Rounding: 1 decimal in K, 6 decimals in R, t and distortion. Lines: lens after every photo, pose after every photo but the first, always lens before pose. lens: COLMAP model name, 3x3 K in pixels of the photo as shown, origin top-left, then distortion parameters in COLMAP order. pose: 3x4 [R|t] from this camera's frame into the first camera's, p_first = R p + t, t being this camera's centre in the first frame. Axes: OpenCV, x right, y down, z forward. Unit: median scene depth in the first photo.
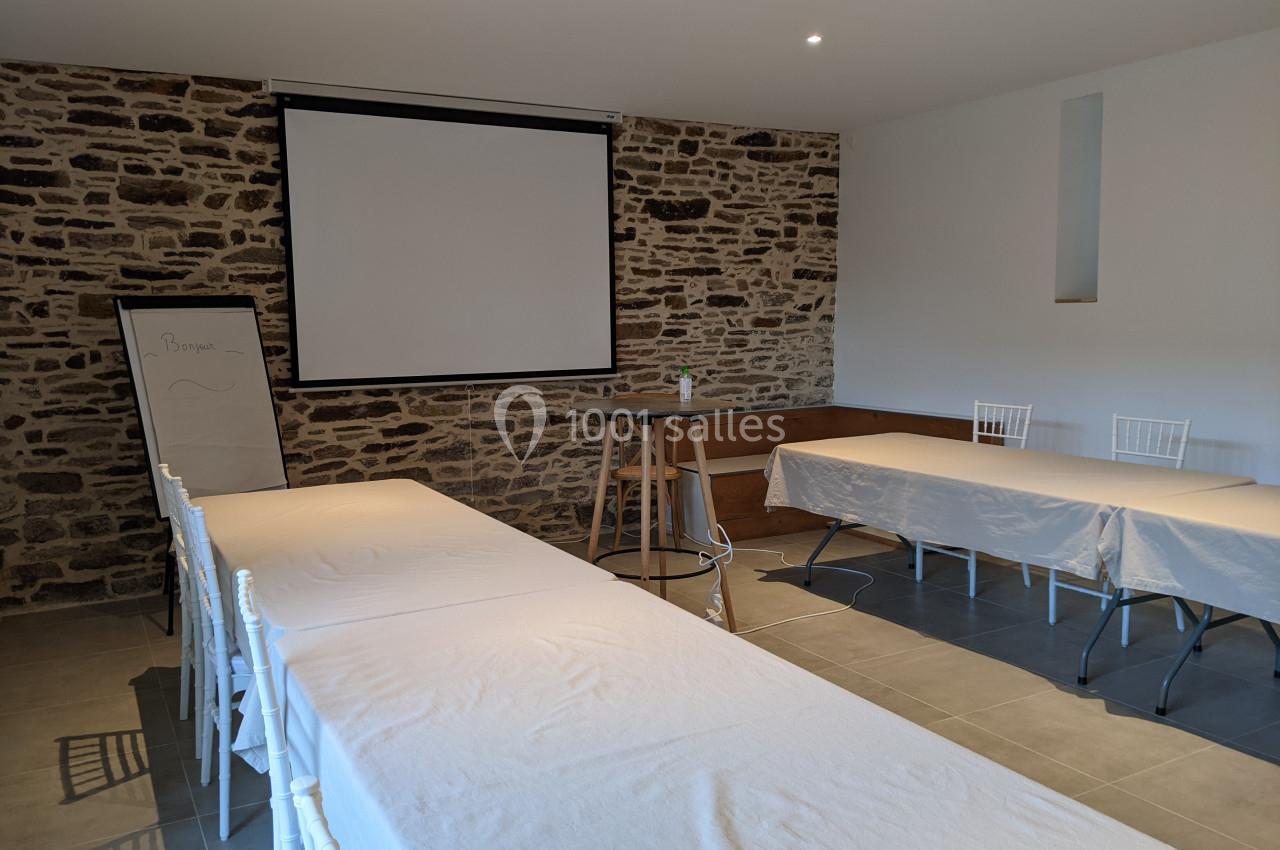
lens RADIAL K [[1018.3, 0, 640.0], [0, 1018.3, 425.0], [0, 0, 1]] dist [0.003739, 0.004515]
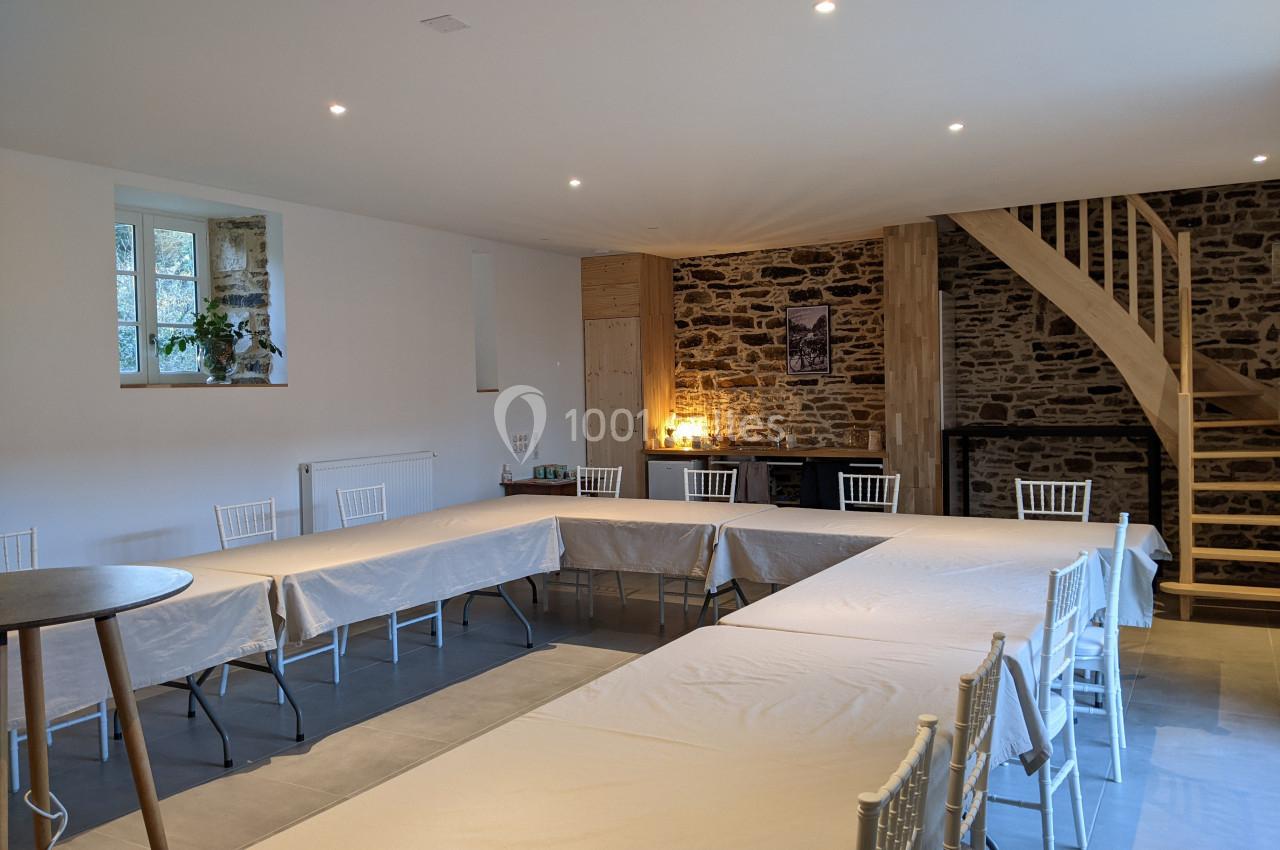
lens RADIAL K [[1018.3, 0, 640.0], [0, 1018.3, 425.0], [0, 0, 1]] dist [0.003739, 0.004515]
pose [[-0.518863, -0.007441, 0.854825, -0.743009], [0.122415, 0.989010, 0.082913, -0.139291], [-0.846047, 0.147664, -0.512250, 1.248777]]
